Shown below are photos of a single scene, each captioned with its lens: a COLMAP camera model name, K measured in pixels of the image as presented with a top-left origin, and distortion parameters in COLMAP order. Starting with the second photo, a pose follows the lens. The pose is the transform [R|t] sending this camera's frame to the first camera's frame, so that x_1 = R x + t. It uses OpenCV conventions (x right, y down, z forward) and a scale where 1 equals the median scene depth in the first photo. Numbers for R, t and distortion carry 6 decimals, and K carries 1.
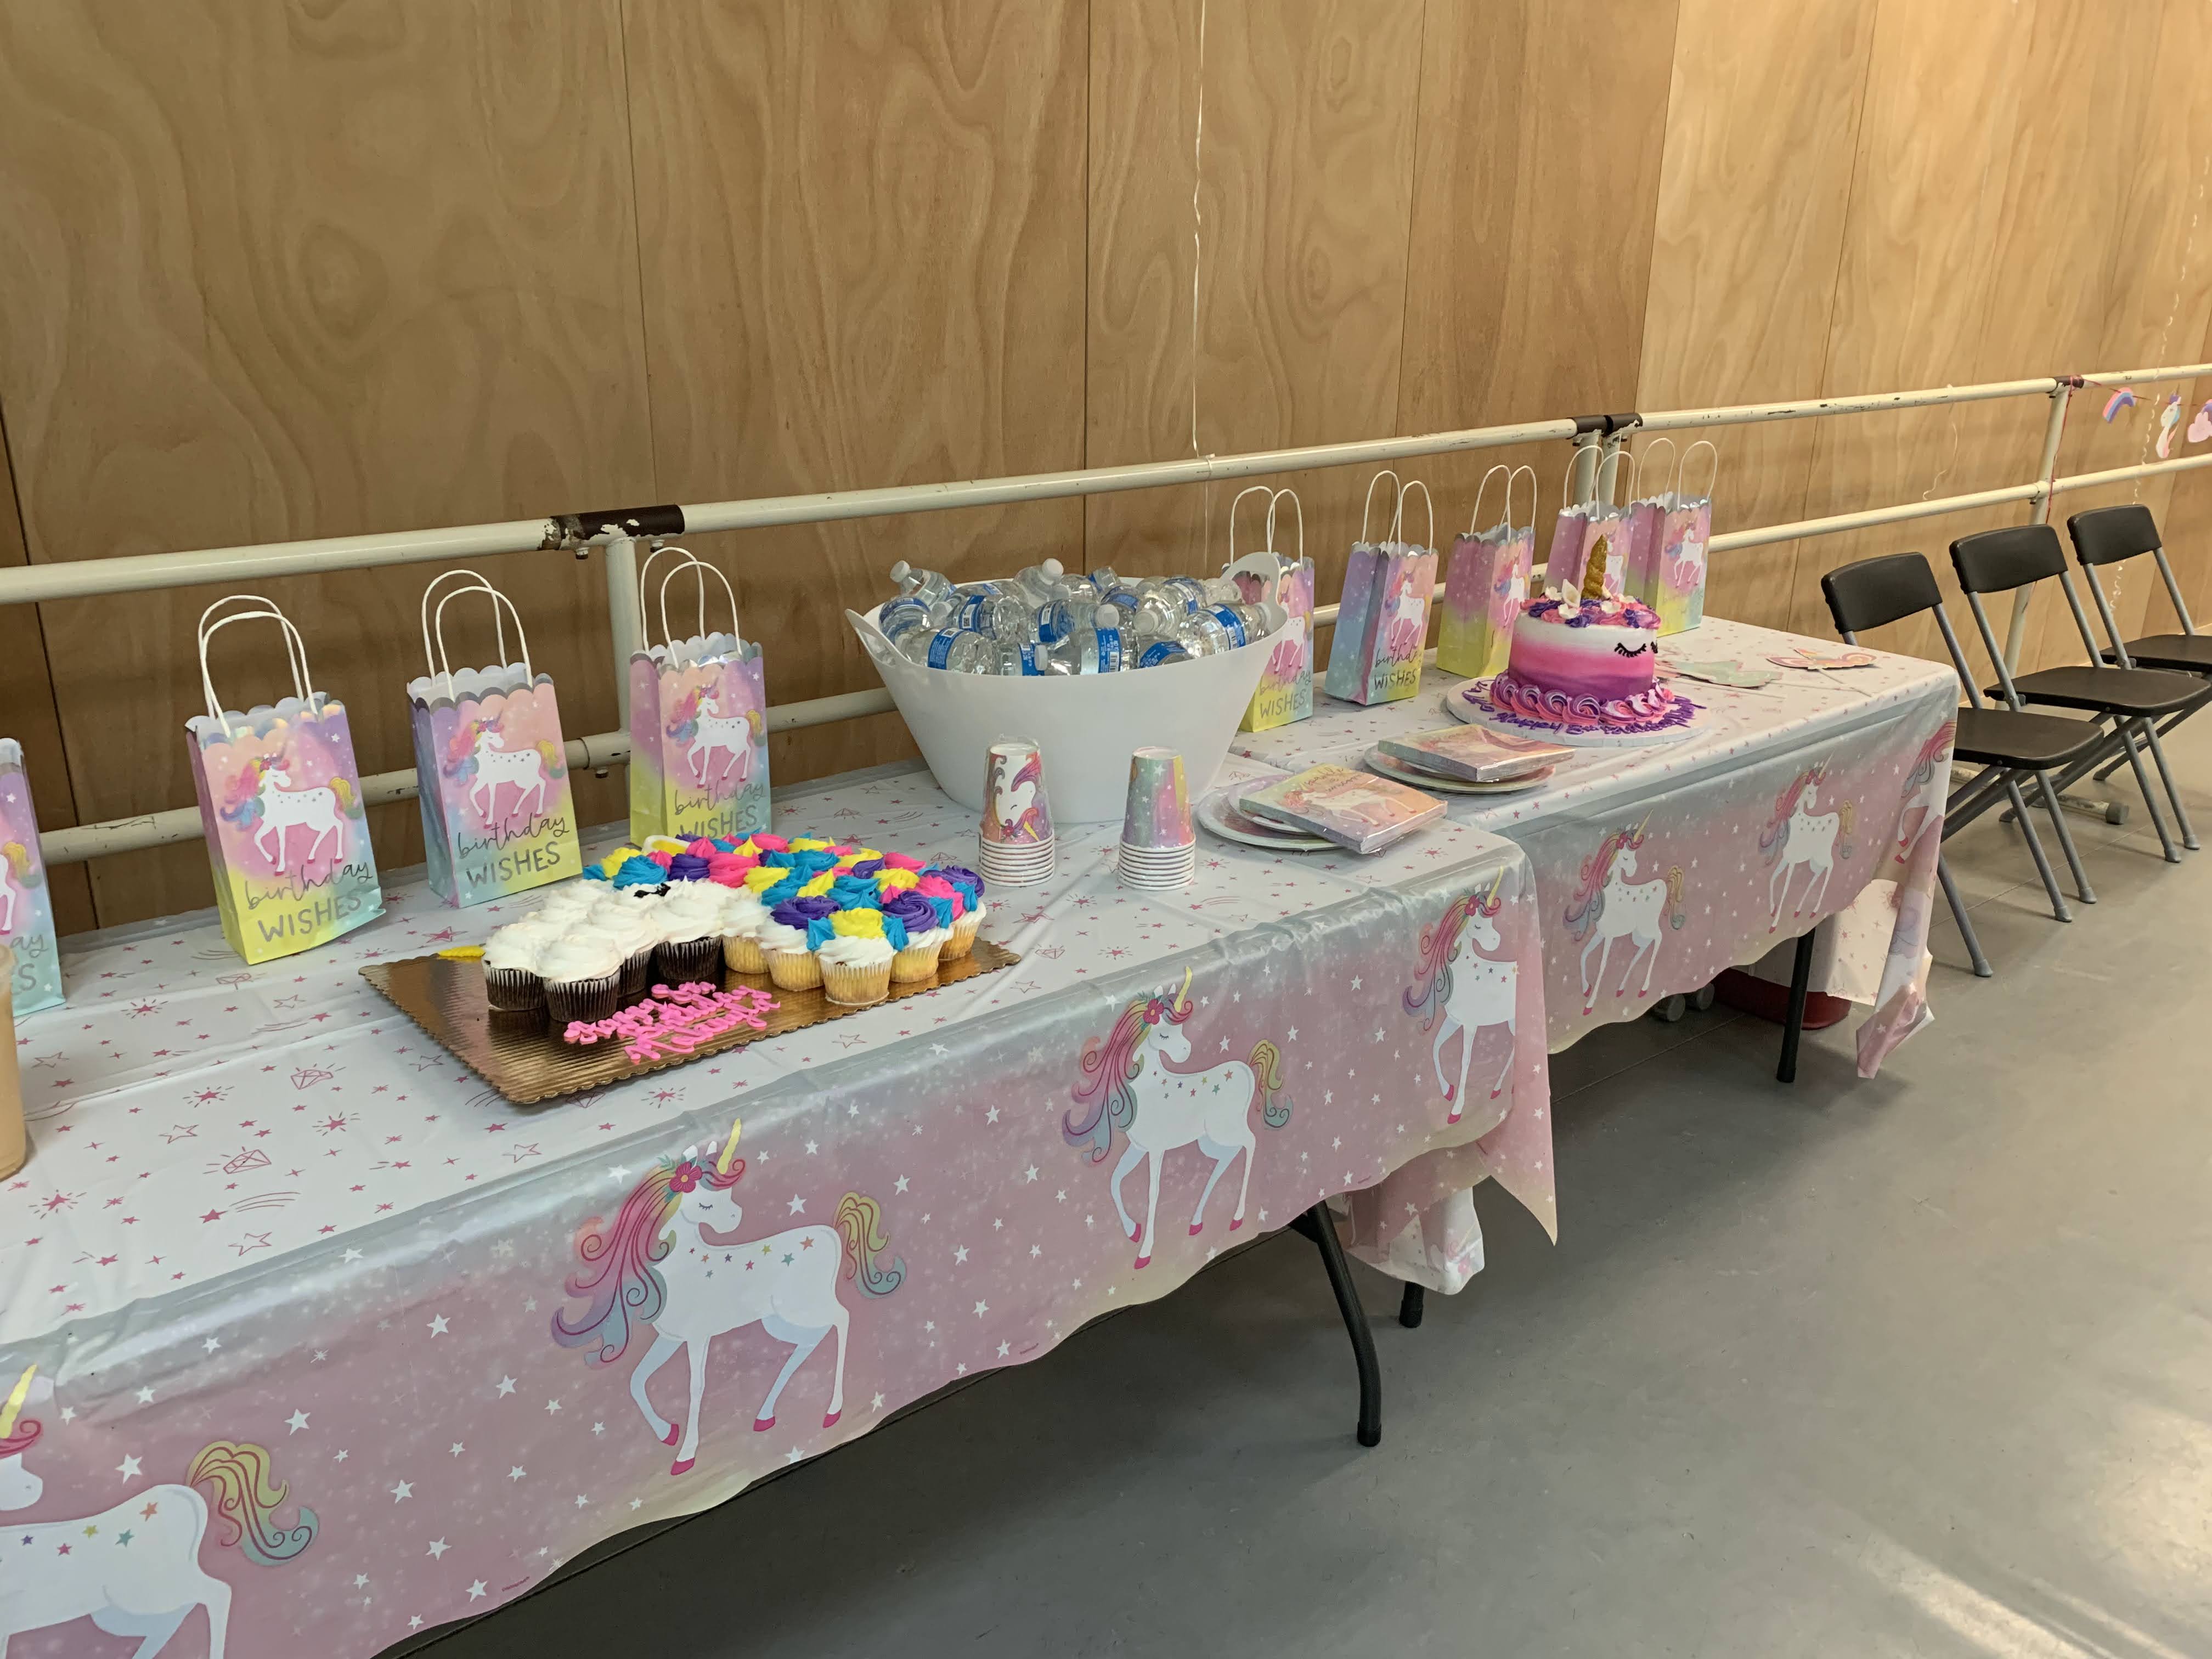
lens RADIAL K [[1689.4, 0, 1080.6], [0, 1689.4, 845.6], [0, 0, 1]] dist [0.049589, -0.055825]
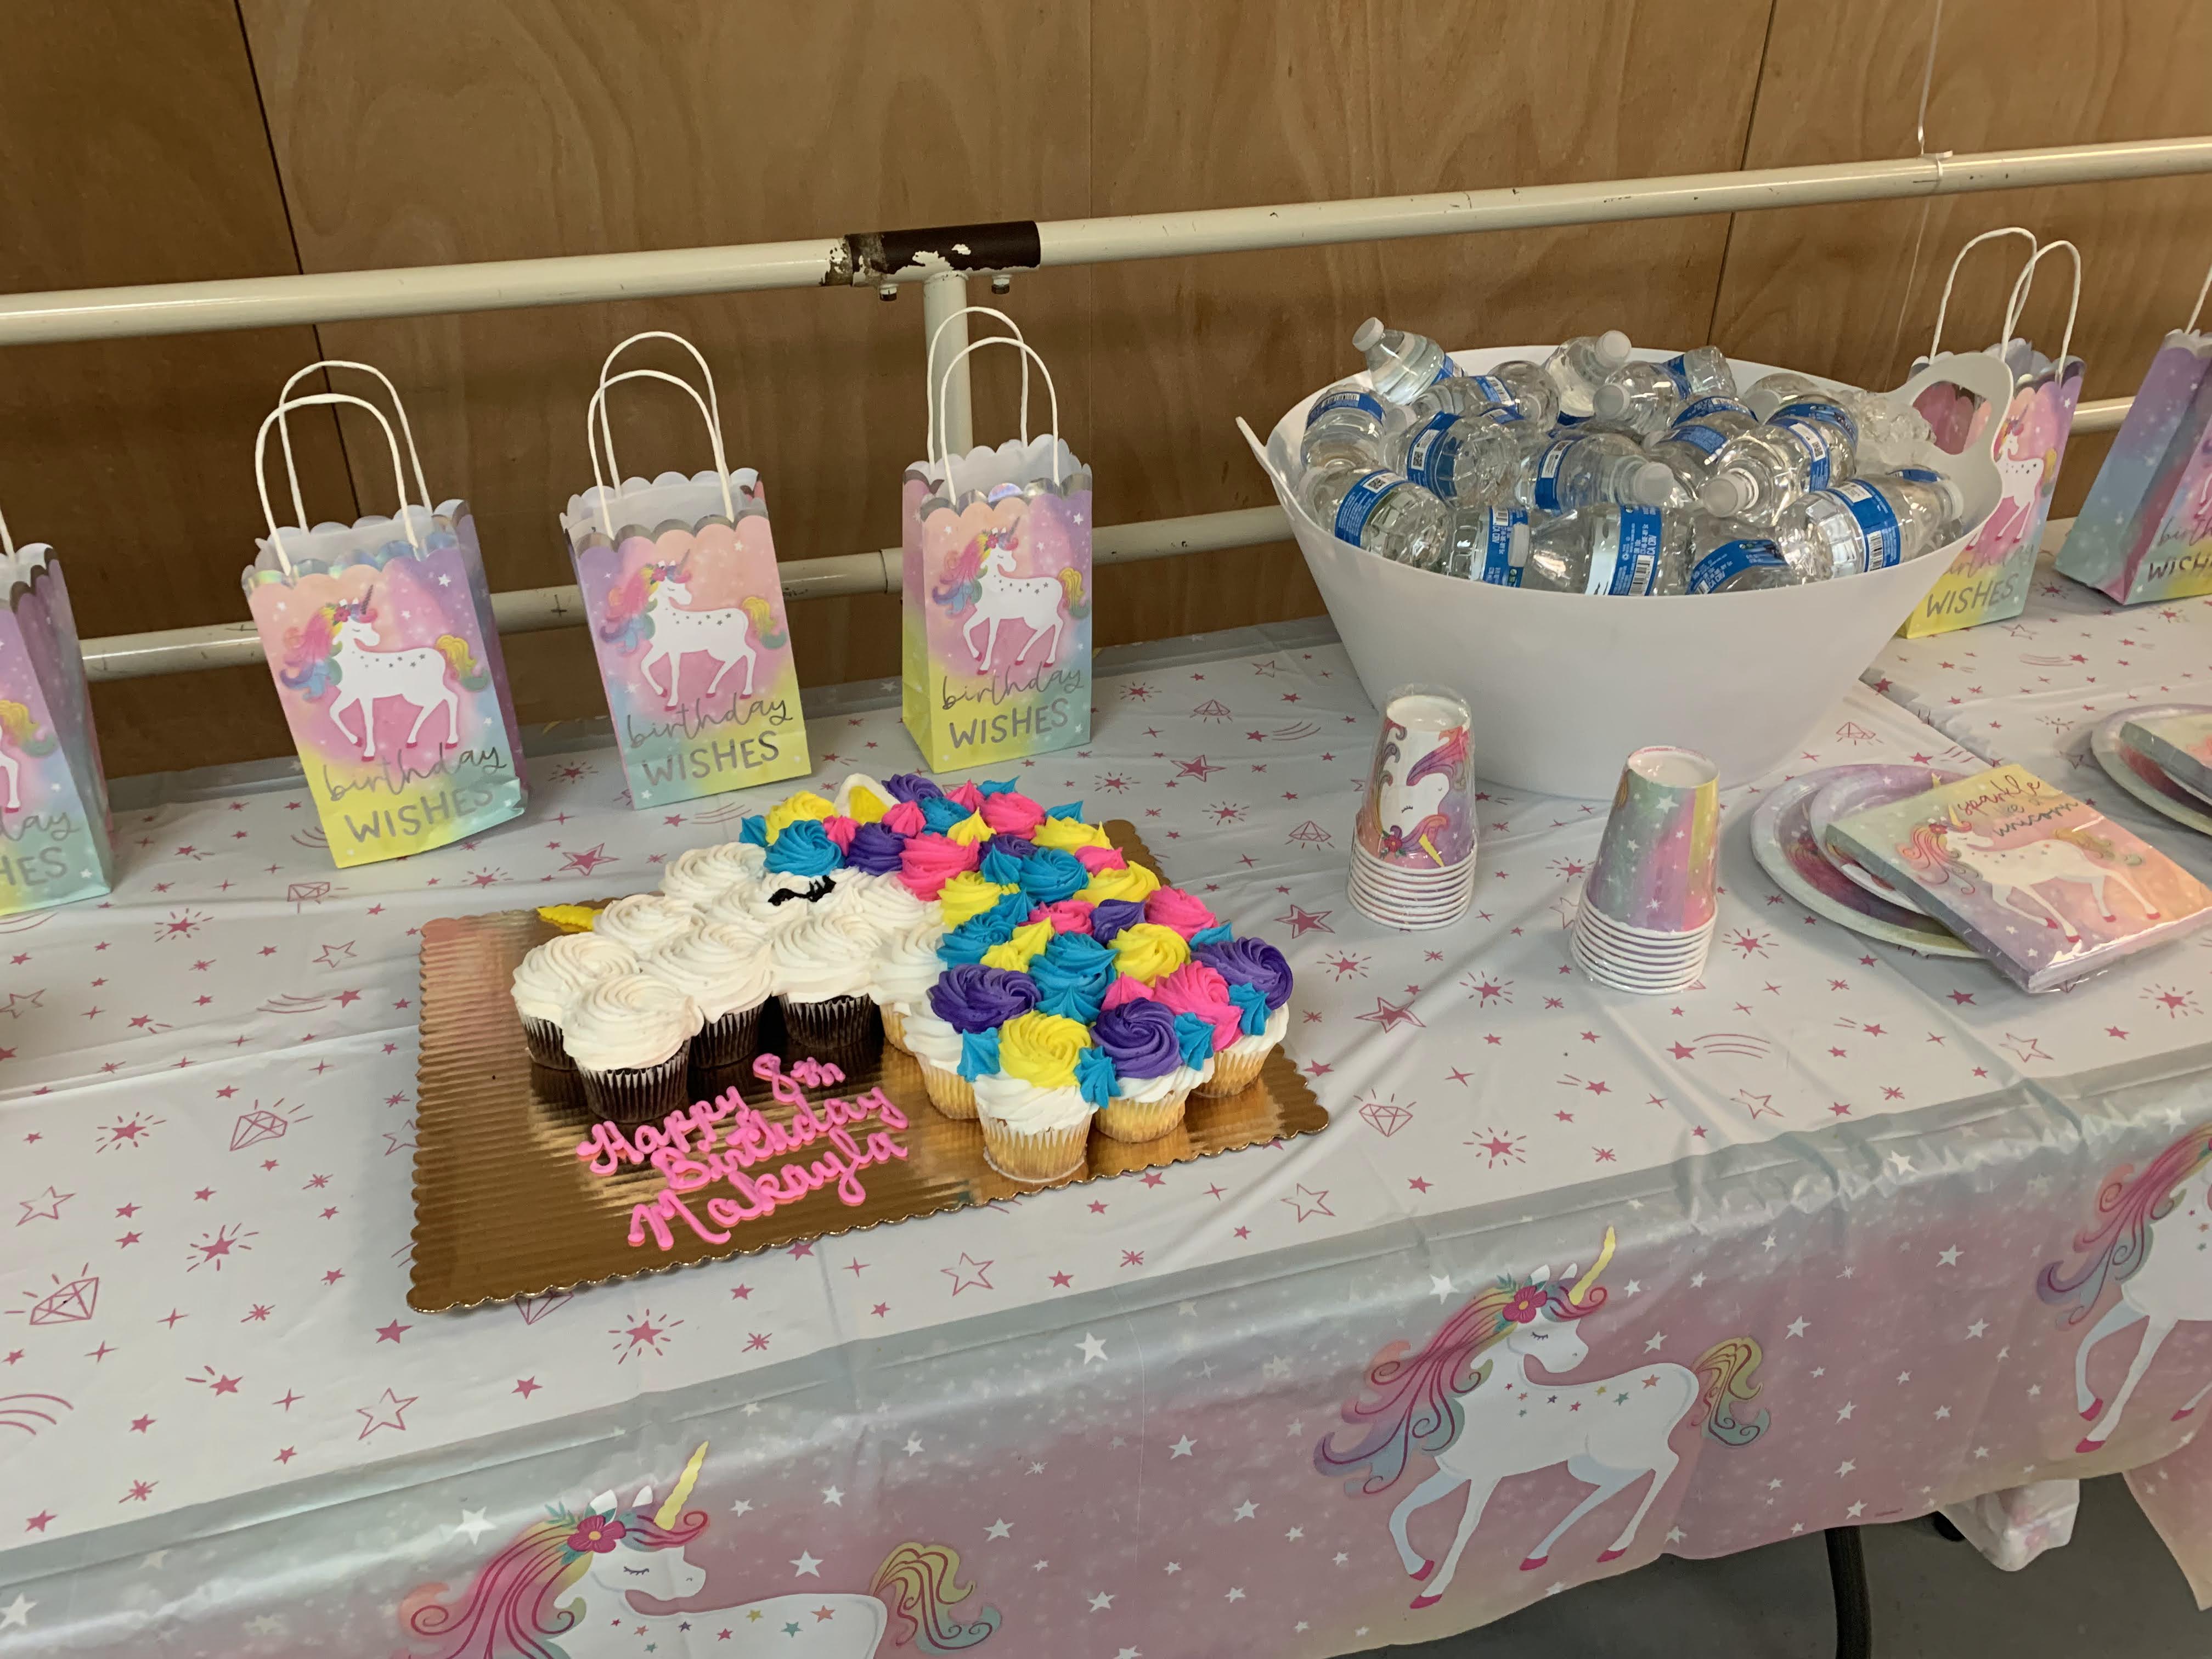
lens RADIAL K [[1689.4, 0, 1069.6], [0, 1689.4, 846.5], [0, 0, 1]] dist [0.049589, -0.055825]
pose [[0.923806, 0.195302, -0.329303, 0.053058], [-0.117332, 0.963140, 0.242062, -0.148398], [0.364440, -0.184981, 0.912669, 0.402135]]
